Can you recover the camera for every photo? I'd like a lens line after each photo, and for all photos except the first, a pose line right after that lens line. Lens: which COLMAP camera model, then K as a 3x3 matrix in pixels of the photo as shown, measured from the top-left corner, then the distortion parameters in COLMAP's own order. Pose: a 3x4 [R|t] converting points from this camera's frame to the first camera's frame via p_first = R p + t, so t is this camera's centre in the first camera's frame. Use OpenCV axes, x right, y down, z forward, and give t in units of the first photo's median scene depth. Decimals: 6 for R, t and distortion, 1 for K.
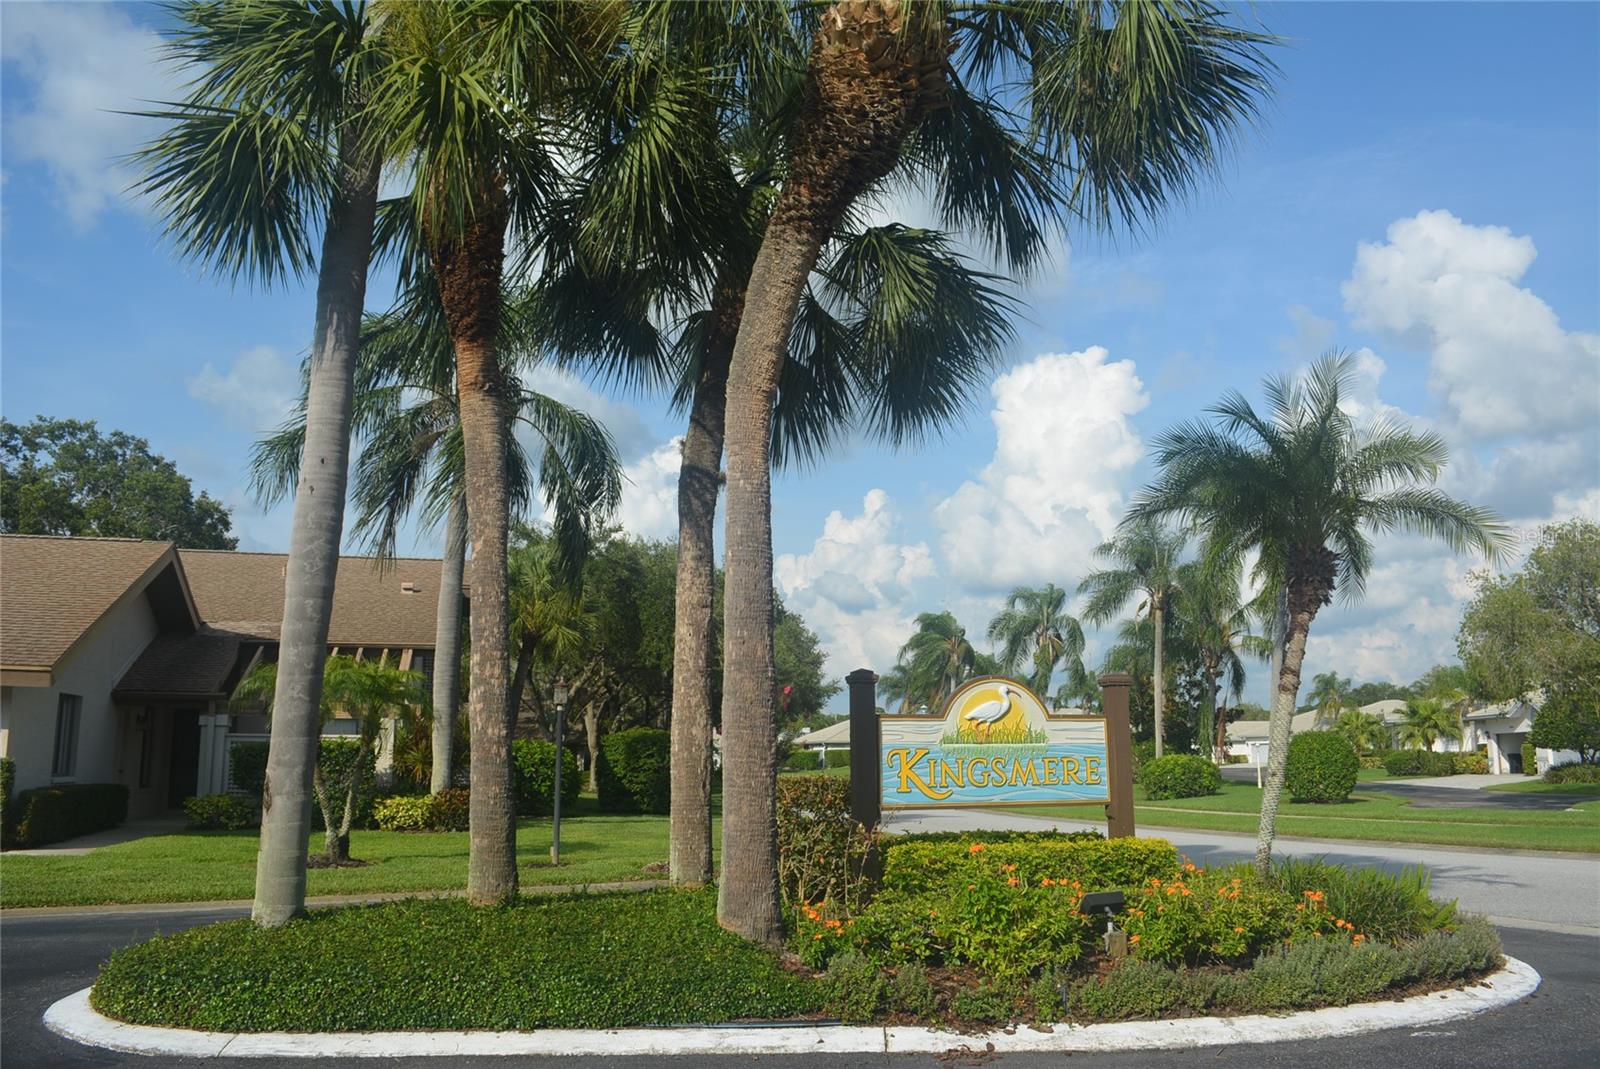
lens RADIAL K [[1251.6, 0, 809.4], [0, 1251.6, 533.7], [0, 0, 1]] dist [-0.072639, -0.005722]
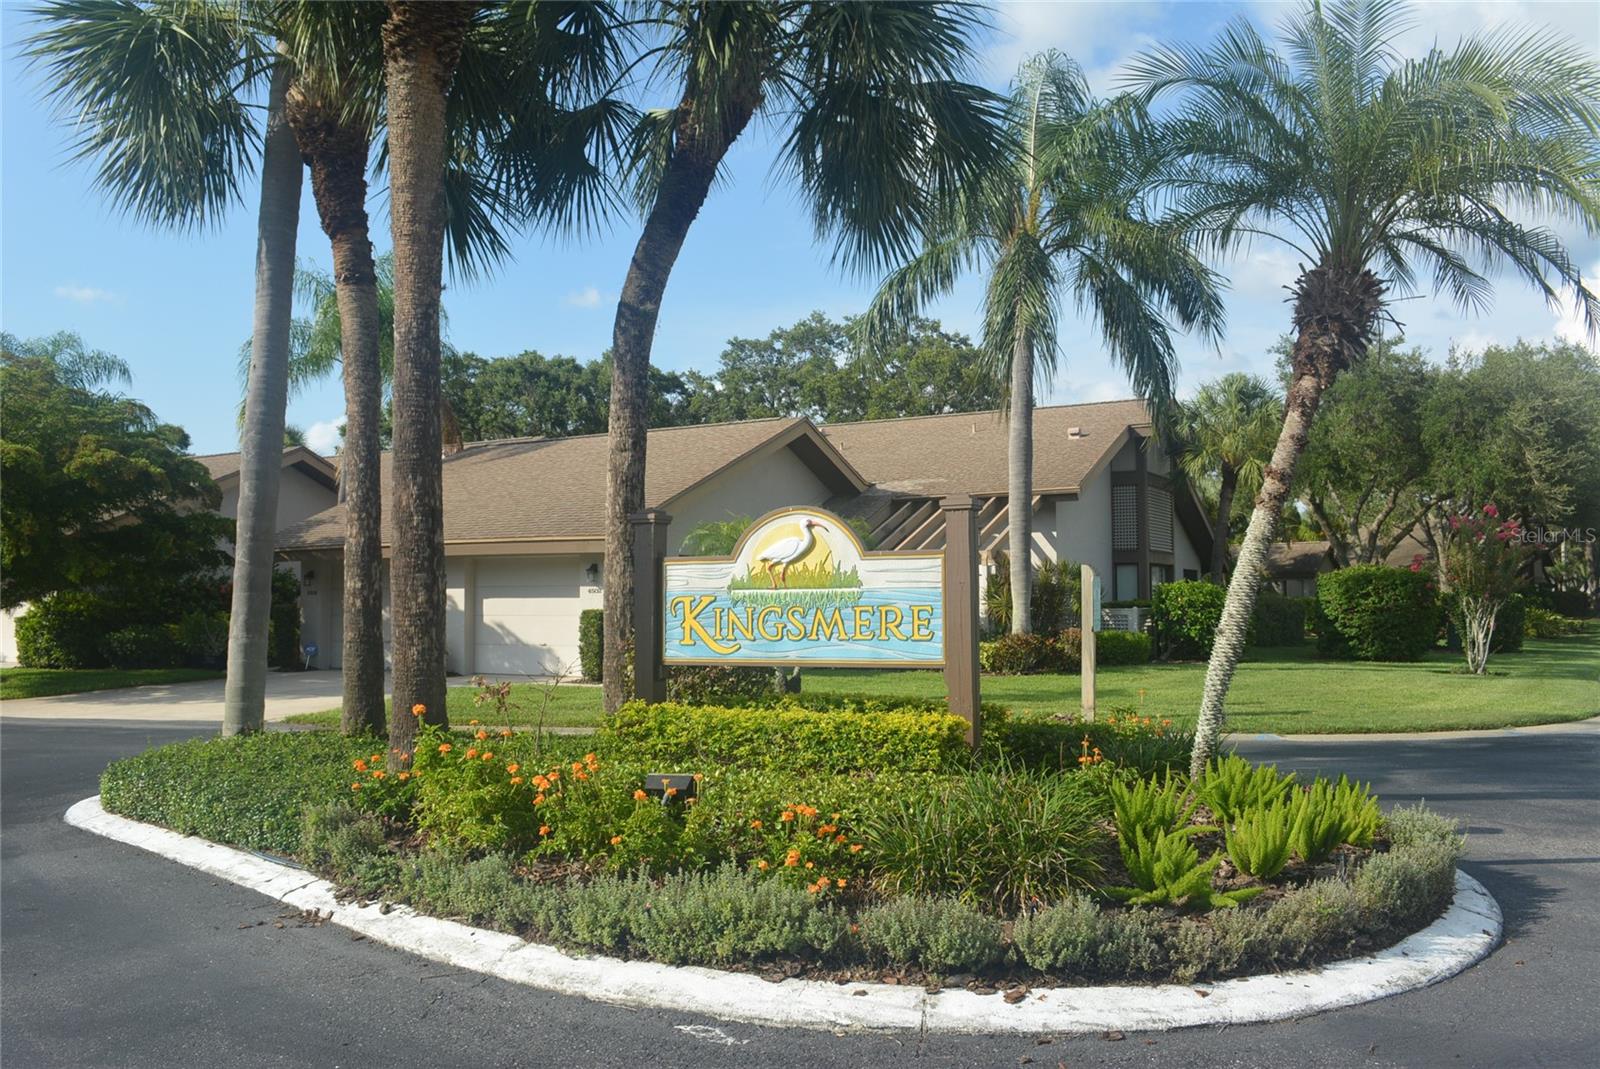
lens RADIAL K [[1251.6, 0, 806.4], [0, 1251.6, 527.1], [0, 0, 1]] dist [-0.072639, -0.005722]
pose [[0.725696, -0.043667, -0.686628, 0.725057], [0.126104, 0.989519, 0.070349, 0.071443], [0.676360, -0.137639, 0.723597, 0.416814]]
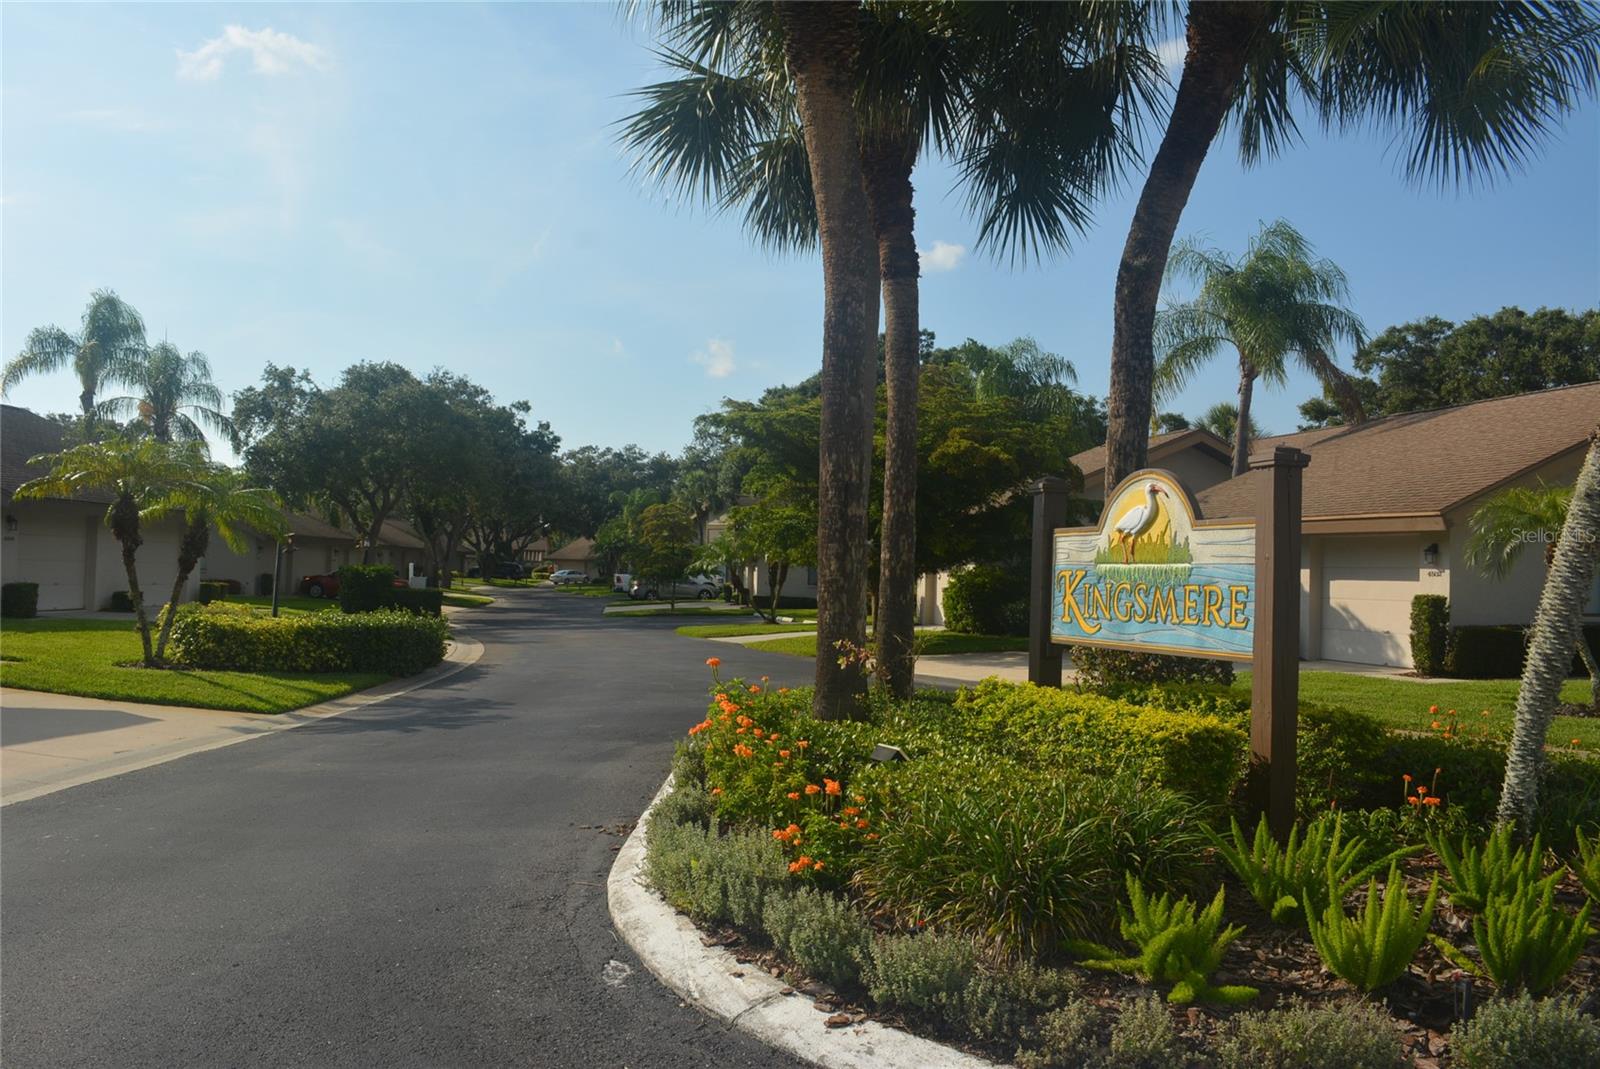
lens RADIAL K [[1251.6, 0, 804.1], [0, 1251.6, 541.0], [0, 0, 1]] dist [-0.072639, -0.005722]
pose [[0.008998, -0.023481, -0.999684, 0.871238], [0.151849, 0.988162, -0.021843, 0.142002], [0.988363, -0.151605, 0.012457, 0.803194]]
